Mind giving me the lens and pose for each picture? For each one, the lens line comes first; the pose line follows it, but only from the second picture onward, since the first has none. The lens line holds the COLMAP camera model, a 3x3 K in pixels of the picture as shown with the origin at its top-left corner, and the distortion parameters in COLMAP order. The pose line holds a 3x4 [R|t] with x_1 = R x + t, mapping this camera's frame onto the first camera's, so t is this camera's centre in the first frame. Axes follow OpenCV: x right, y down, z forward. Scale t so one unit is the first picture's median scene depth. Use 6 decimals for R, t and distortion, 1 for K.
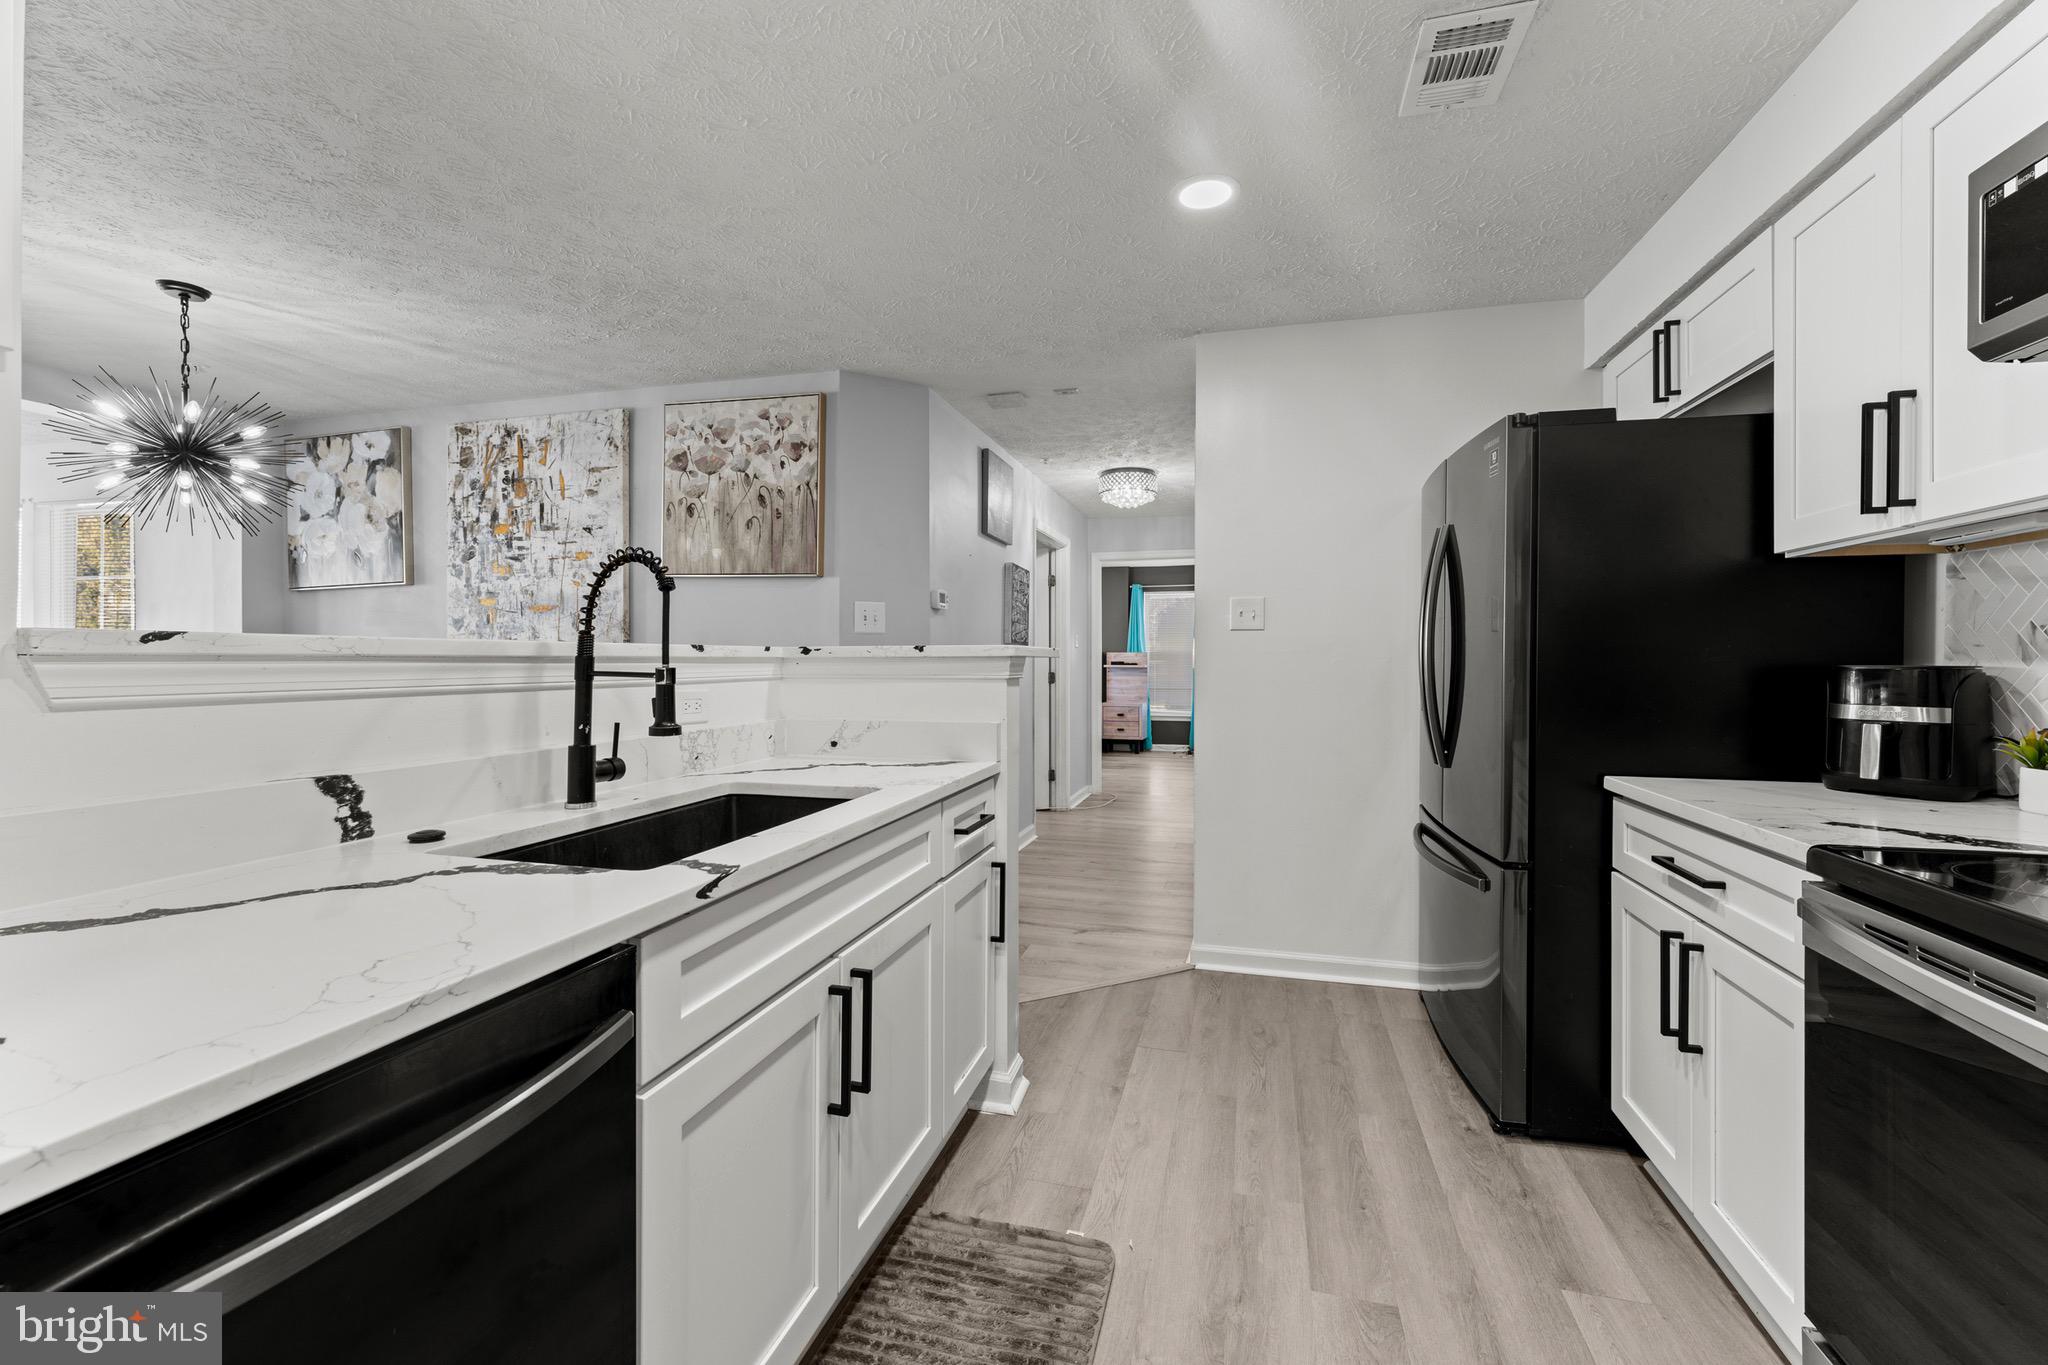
lens RADIAL K [[845.8, 0, 1021.9], [0, 845.8, 662.1], [0, 0, 1]] dist [0.000289, 0.000373]
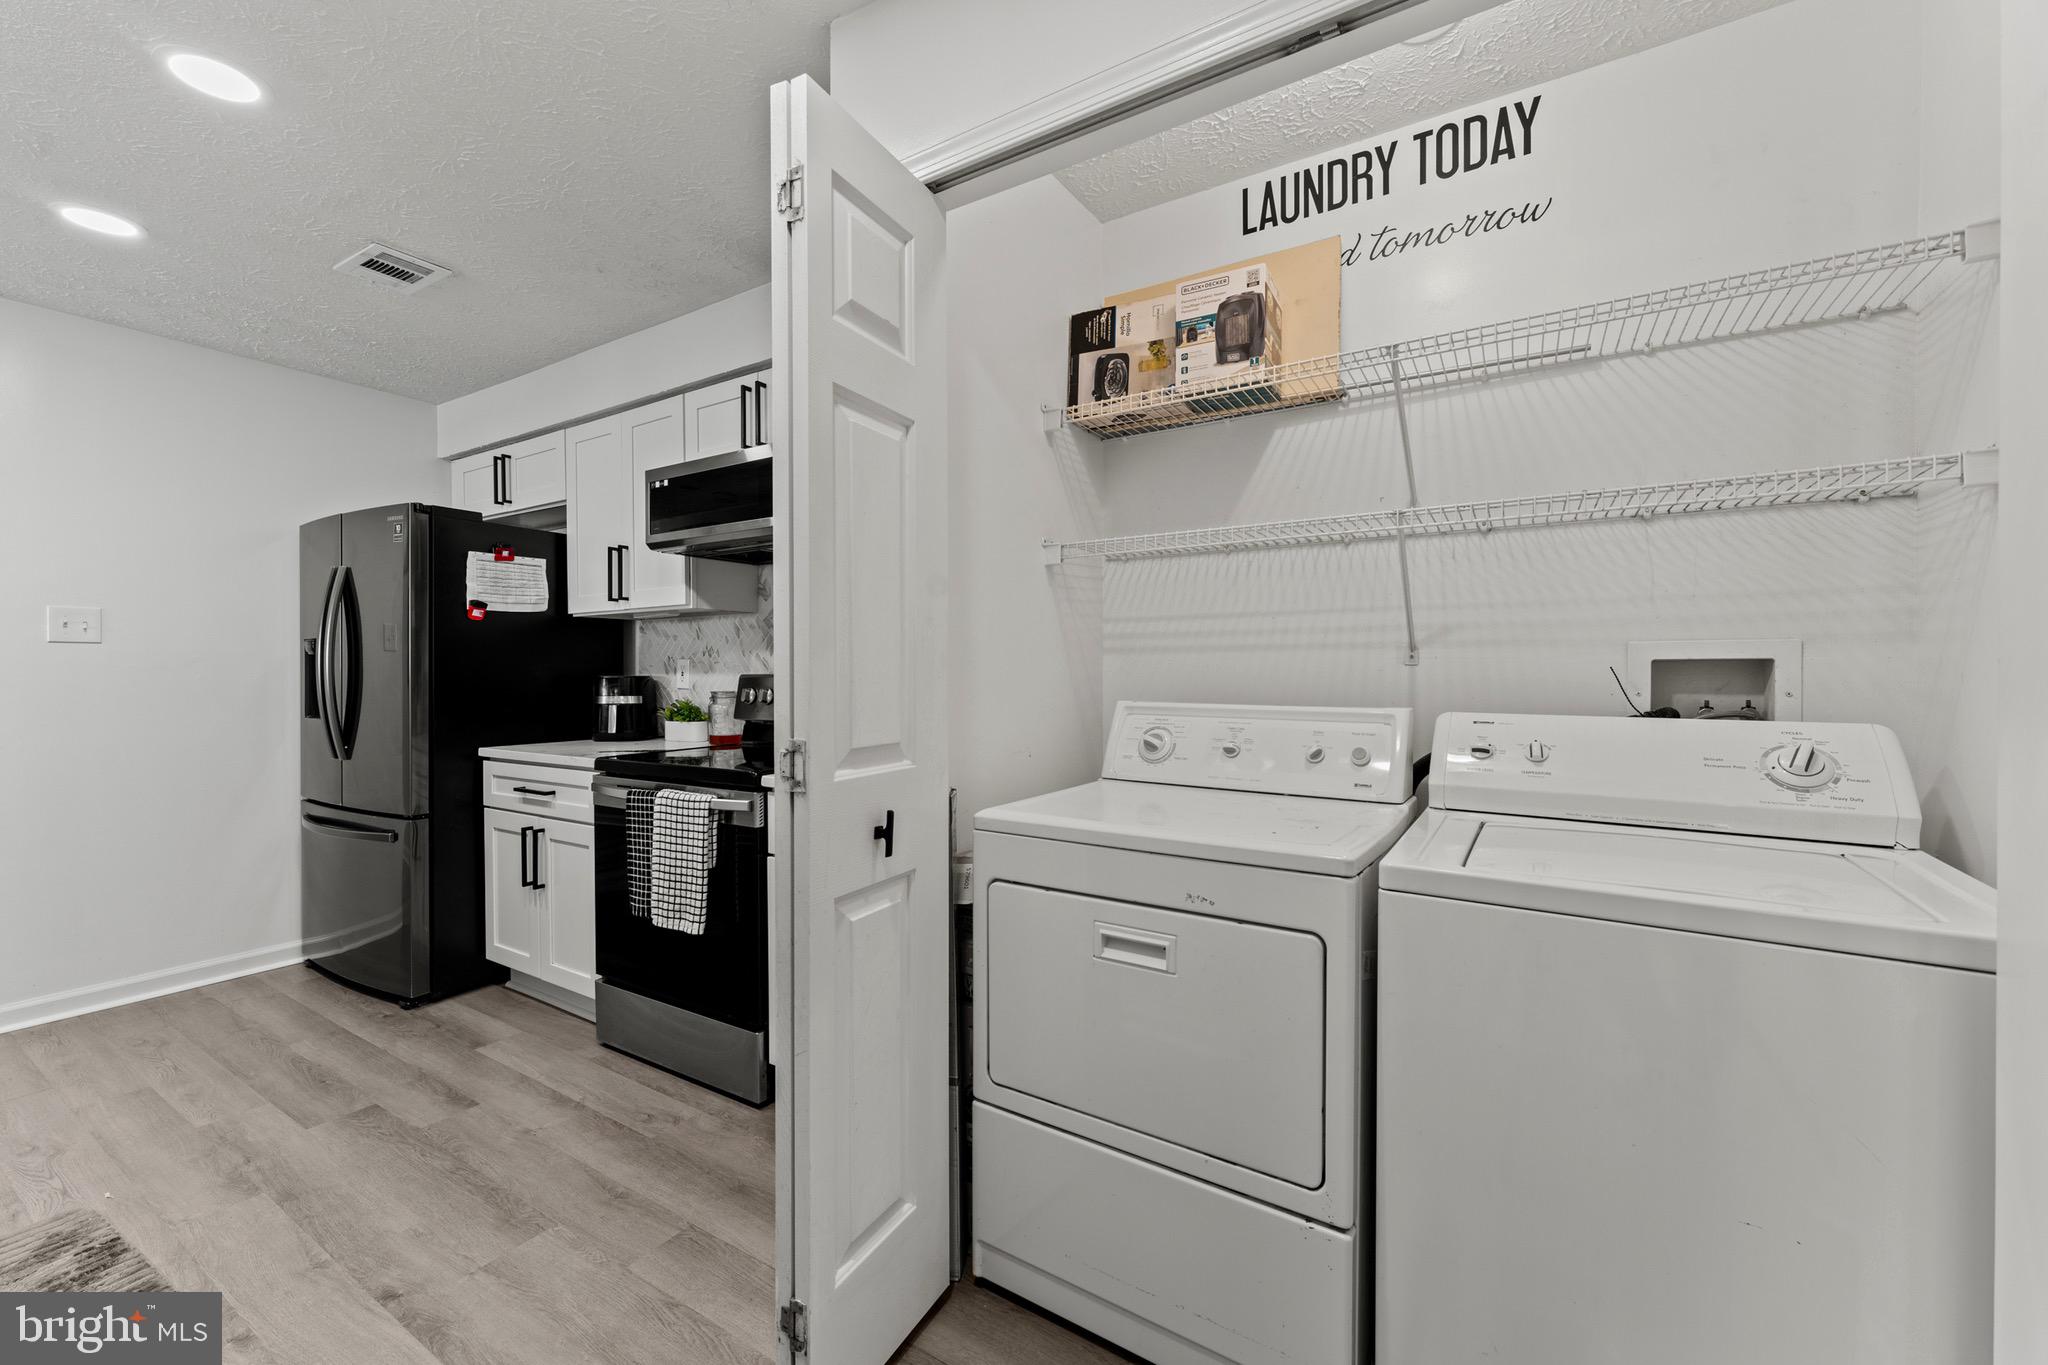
lens RADIAL K [[831.1, 0, 1021.5], [0, 831.1, 681.0], [0, 0, 1]] dist [-0.001529, 0.000188]
pose [[0.304138, -0.012351, 0.952548, -0.234363], [0.006283, 0.999920, 0.010959, 0.000158], [-0.952607, 0.002651, 0.304192, -0.211940]]
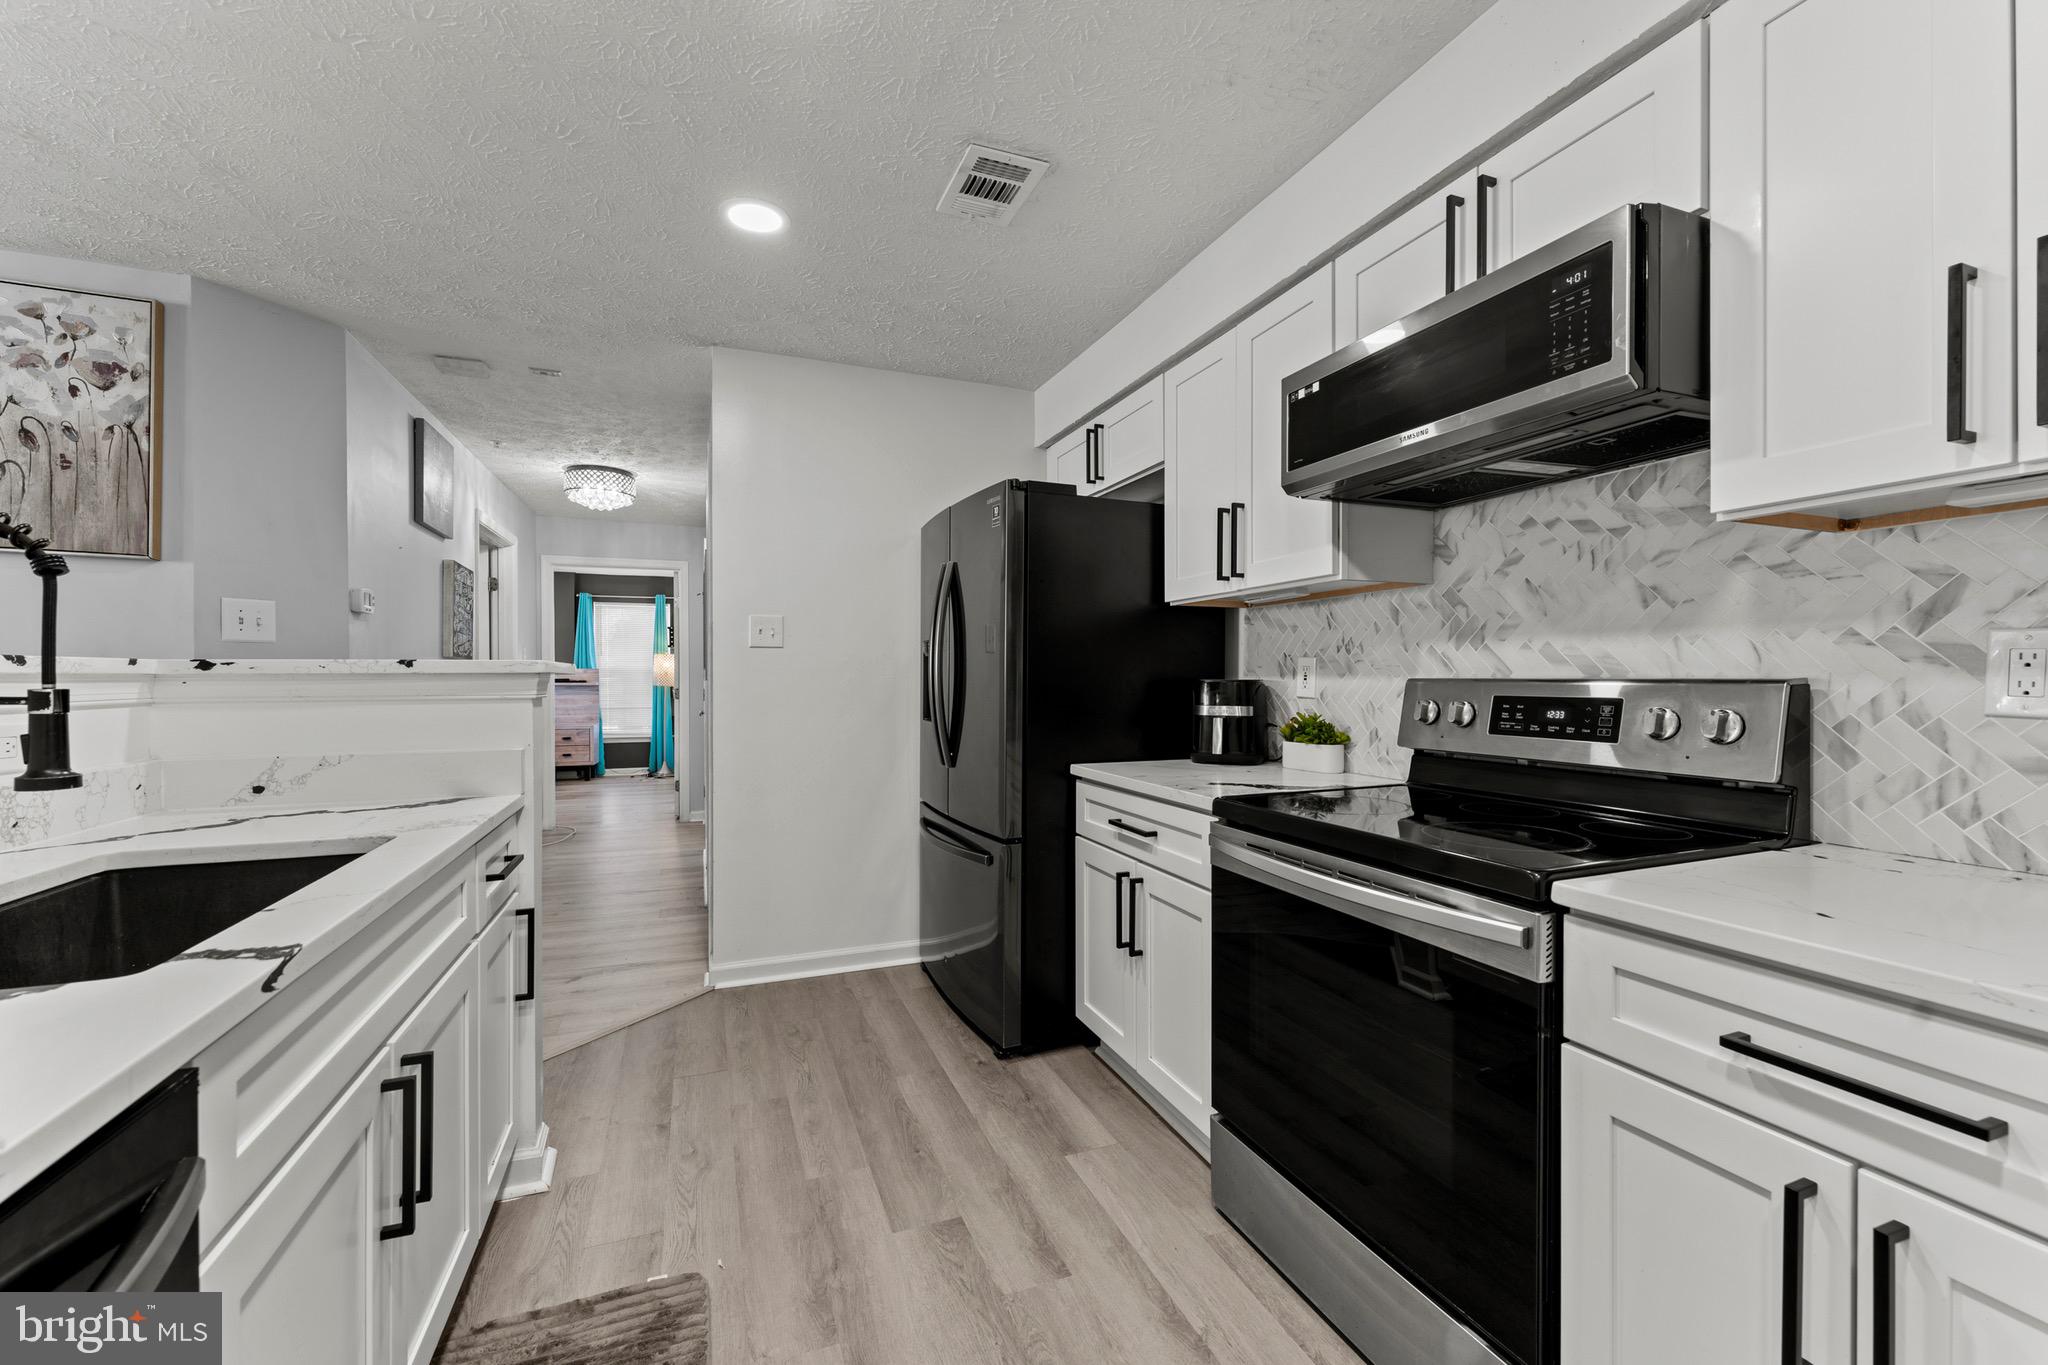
lens RADIAL K [[838.8, 0, 1028.4], [0, 838.8, 683.9], [0, 0, 1]] dist [0.002146, -0.000060]
pose [[0.802001, -0.006509, 0.597287, -0.071615], [0.002854, 0.999971, 0.007065, -0.000105], [-0.597315, -0.003961, 0.801997, -0.002955]]
